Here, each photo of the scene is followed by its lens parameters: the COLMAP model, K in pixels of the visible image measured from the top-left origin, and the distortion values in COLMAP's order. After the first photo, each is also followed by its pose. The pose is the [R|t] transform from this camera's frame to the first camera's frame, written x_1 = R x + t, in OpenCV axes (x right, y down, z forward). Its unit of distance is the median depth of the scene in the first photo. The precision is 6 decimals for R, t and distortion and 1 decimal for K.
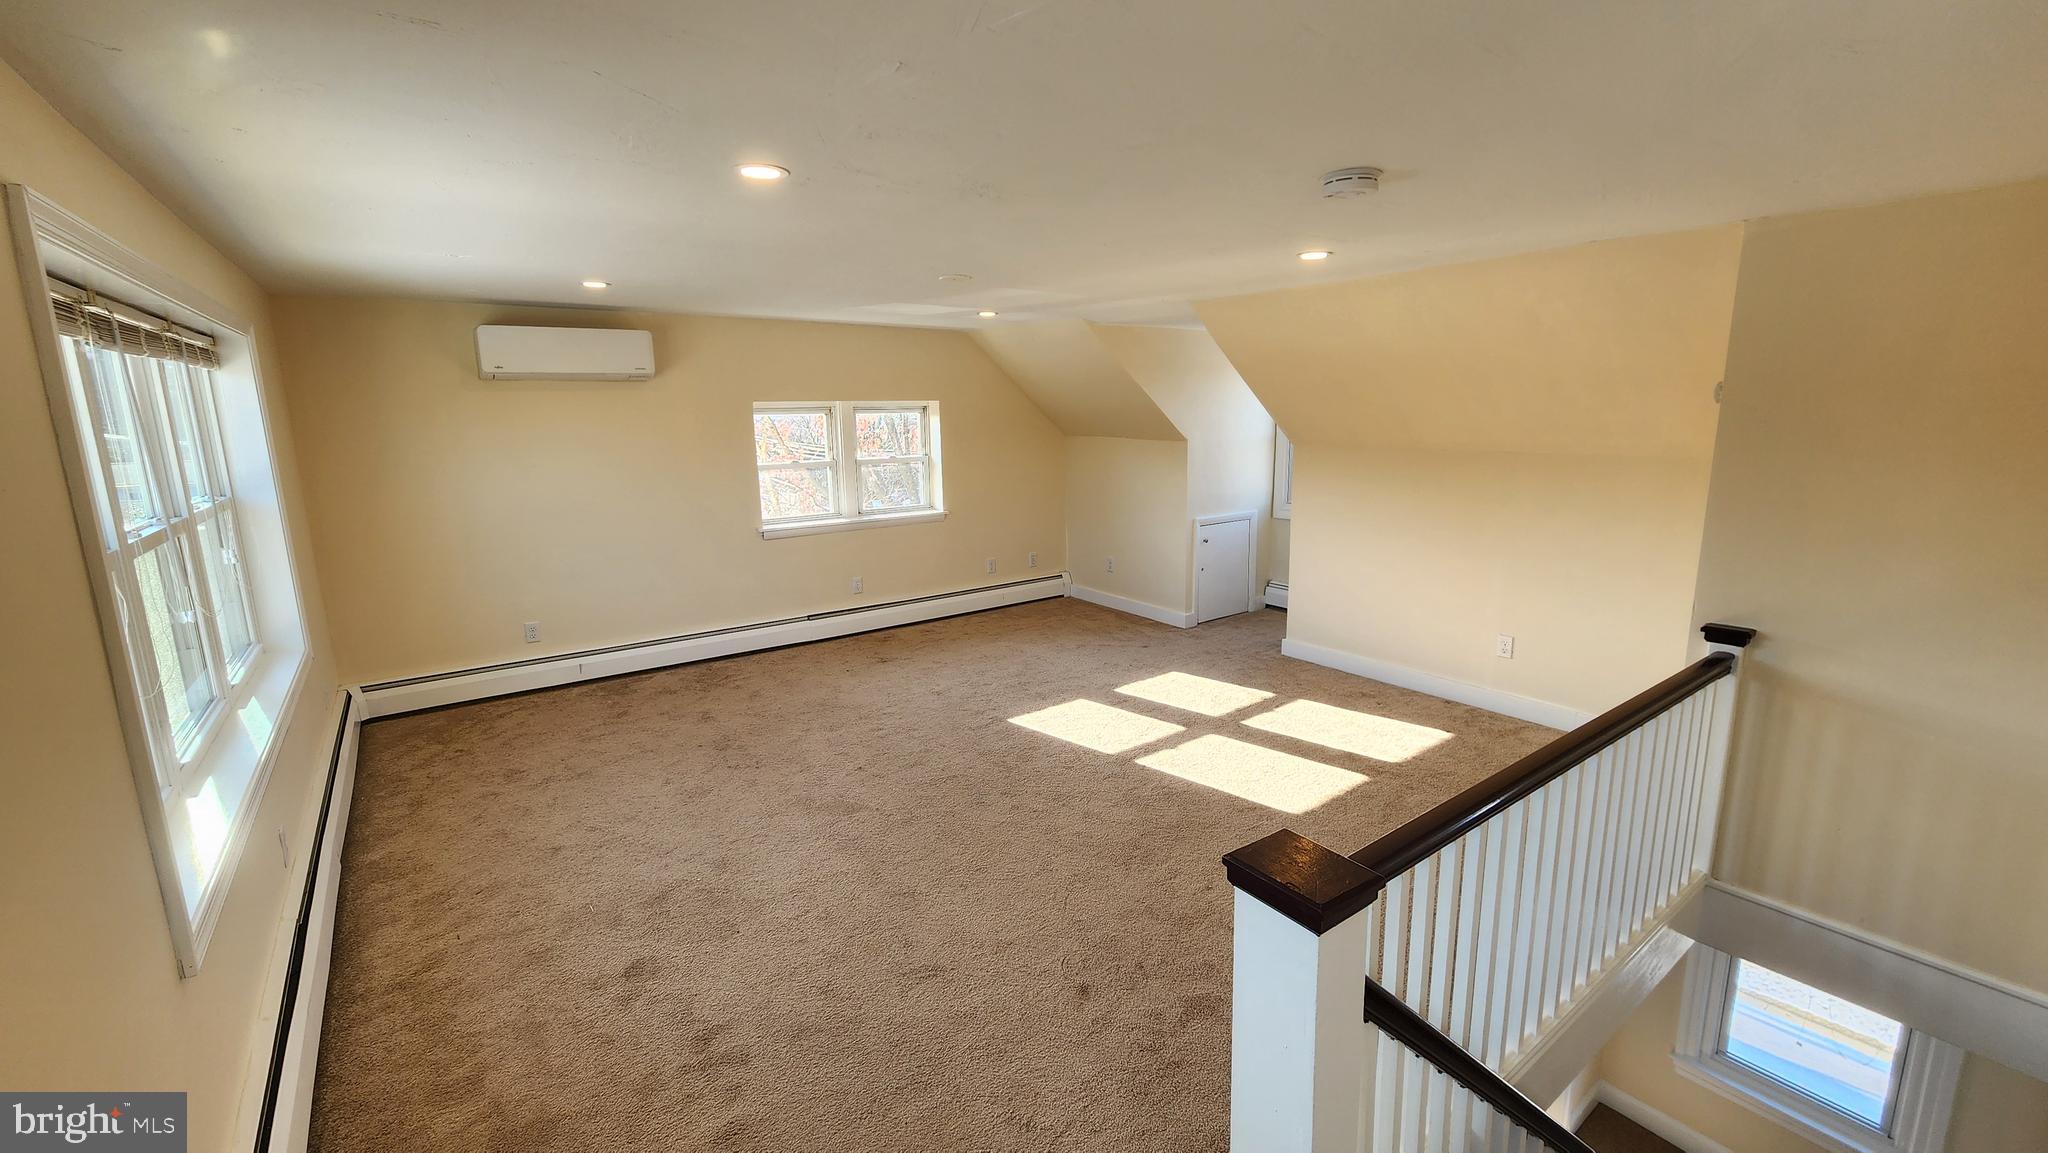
lens RADIAL K [[844.0, 0, 1027.7], [0, 844.0, 565.8], [0, 0, 1]] dist [0.001391, 0.000520]
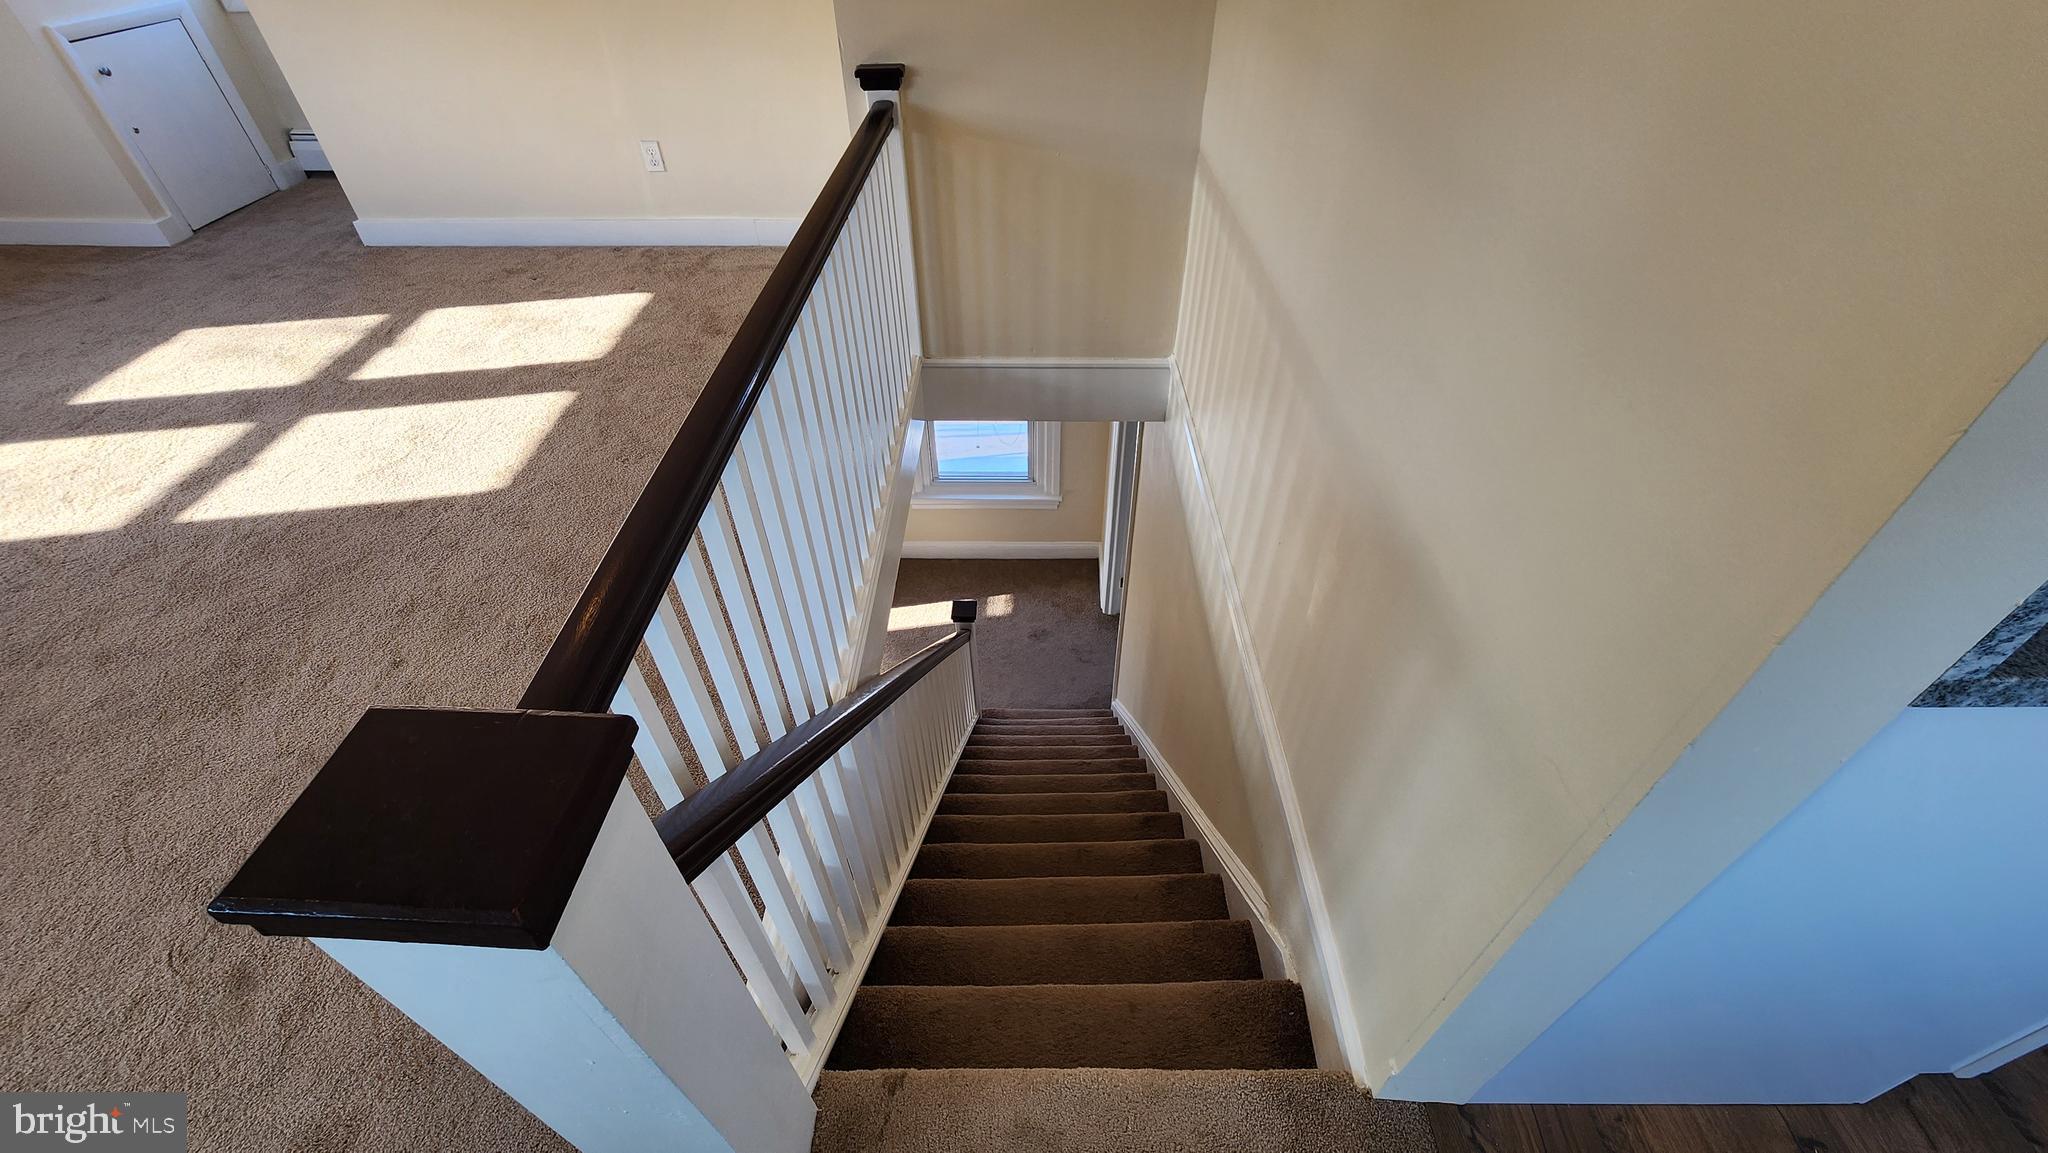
lens RADIAL K [[844.0, 0, 1027.7], [0, 844.0, 565.8], [0, 0, 1]] dist [0.001391, 0.000520]
pose [[0.601506, -0.516162, 0.609727, 0.102635], [0.144992, 0.821100, 0.552062, 0.025638], [-0.785601, -0.243663, 0.568736, 0.192209]]
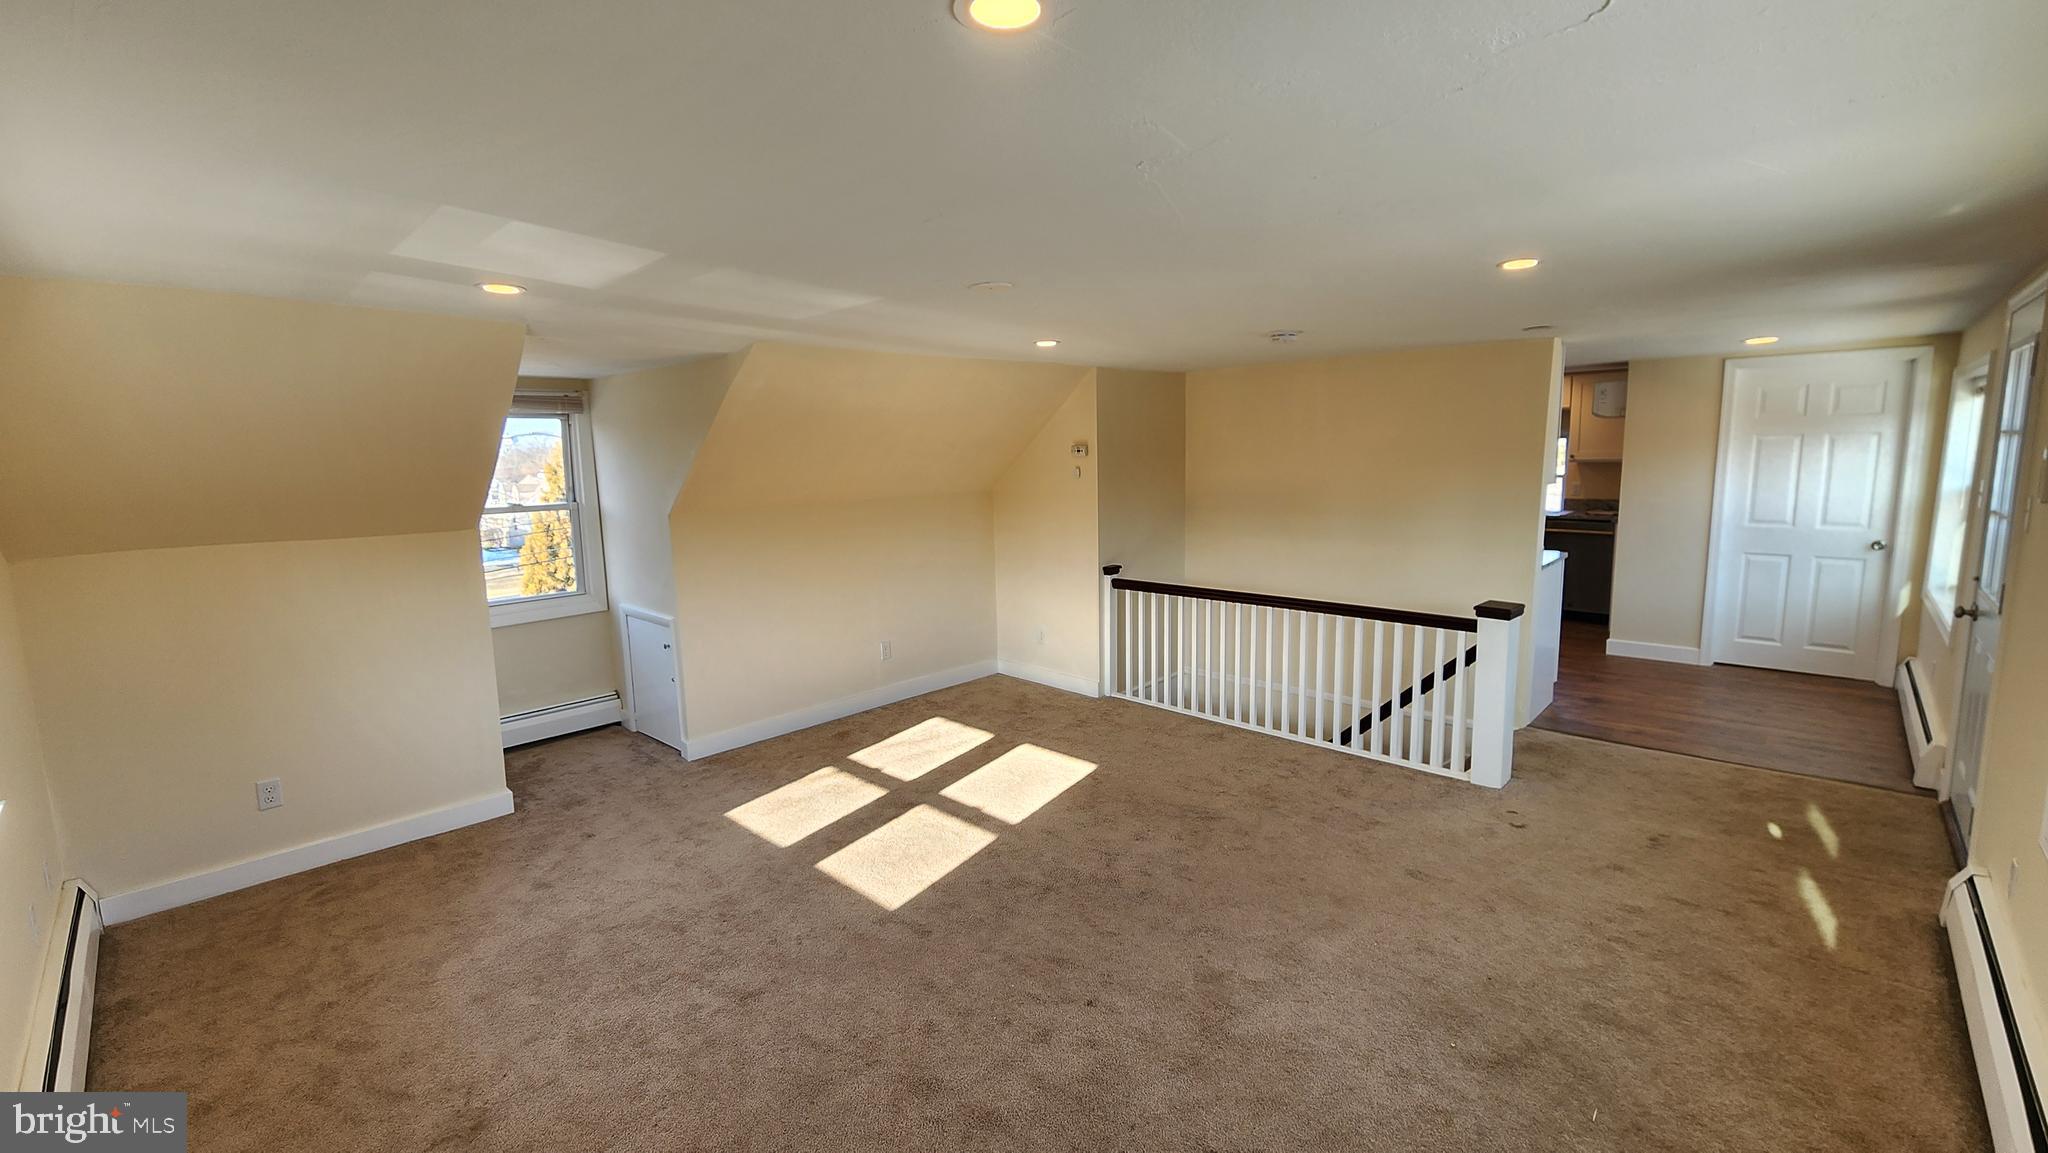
lens RADIAL K [[844.0, 0, 1027.7], [0, 844.0, 565.8], [0, 0, 1]] dist [0.001391, 0.000520]
pose [[-0.182167, -0.112477, 0.976813, -0.737558], [0.207760, 0.966603, 0.150047, -0.183663], [-0.961068, 0.230276, -0.152715, 0.998631]]
